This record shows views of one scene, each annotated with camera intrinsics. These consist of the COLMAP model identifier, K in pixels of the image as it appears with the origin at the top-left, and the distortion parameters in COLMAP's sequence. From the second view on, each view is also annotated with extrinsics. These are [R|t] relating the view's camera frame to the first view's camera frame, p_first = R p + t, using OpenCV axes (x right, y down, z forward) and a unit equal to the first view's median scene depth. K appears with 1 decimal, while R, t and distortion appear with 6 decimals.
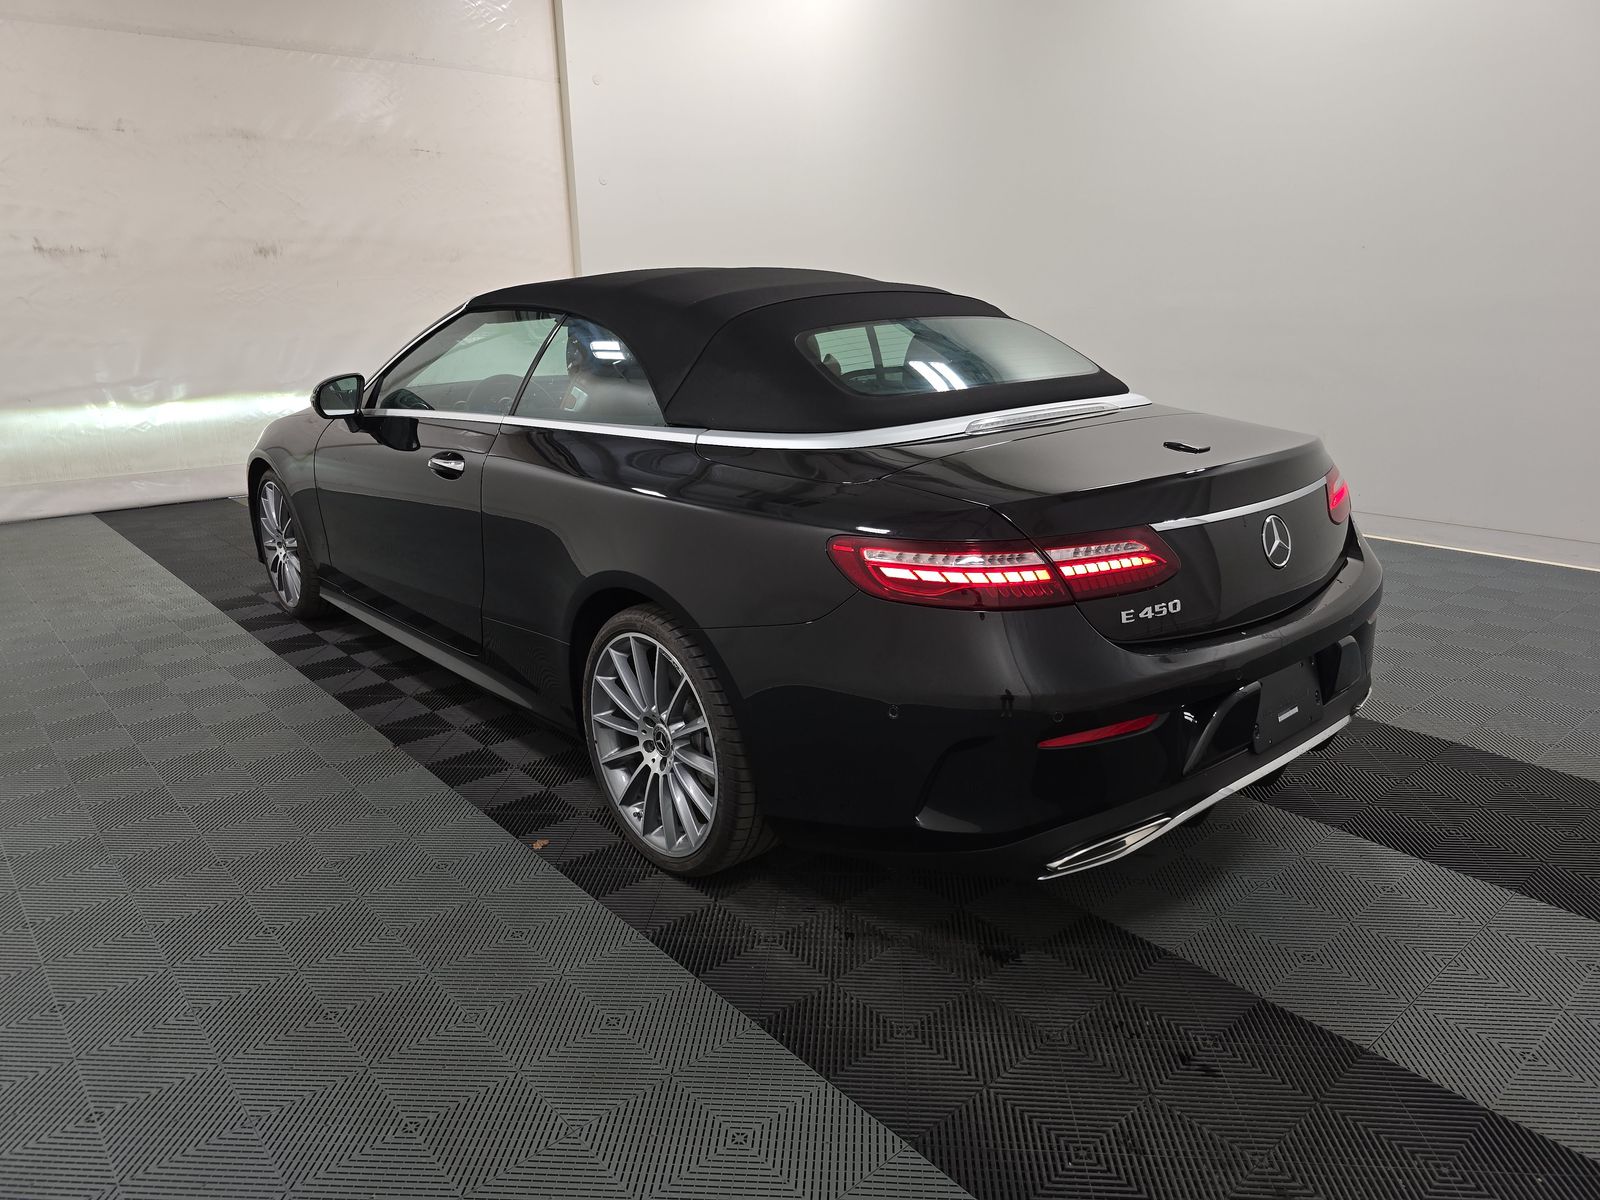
lens RADIAL K [[1048.0, 0, 815.4], [0, 1048.0, 600.6], [0, 0, 1]] dist [-0.016150, 0.001008]
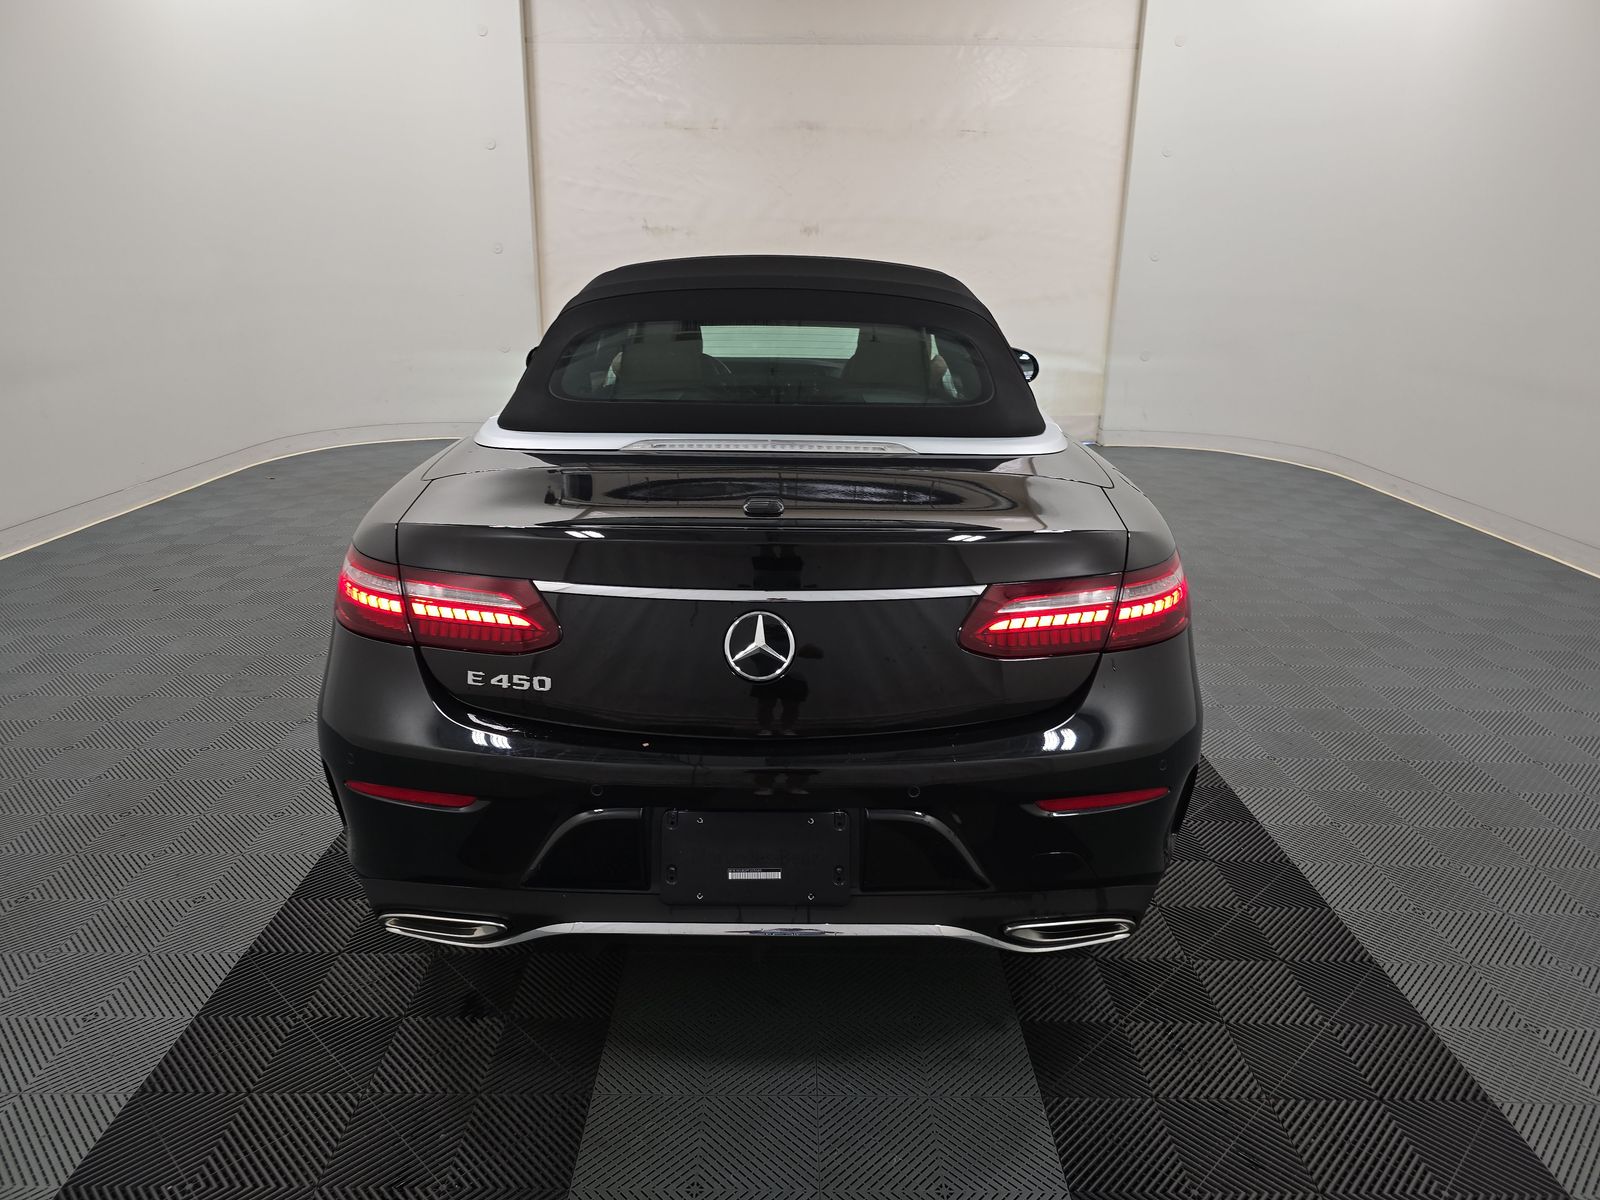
lens RADIAL K [[1048.0, 0, 788.4], [0, 1048.0, 614.5], [0, 0, 1]] dist [-0.016150, 0.001008]
pose [[0.763852, 0.221426, -0.606218, 0.763259], [-0.201490, 0.974171, 0.101942, -0.132901], [0.613132, 0.044278, 0.788738, 0.363067]]
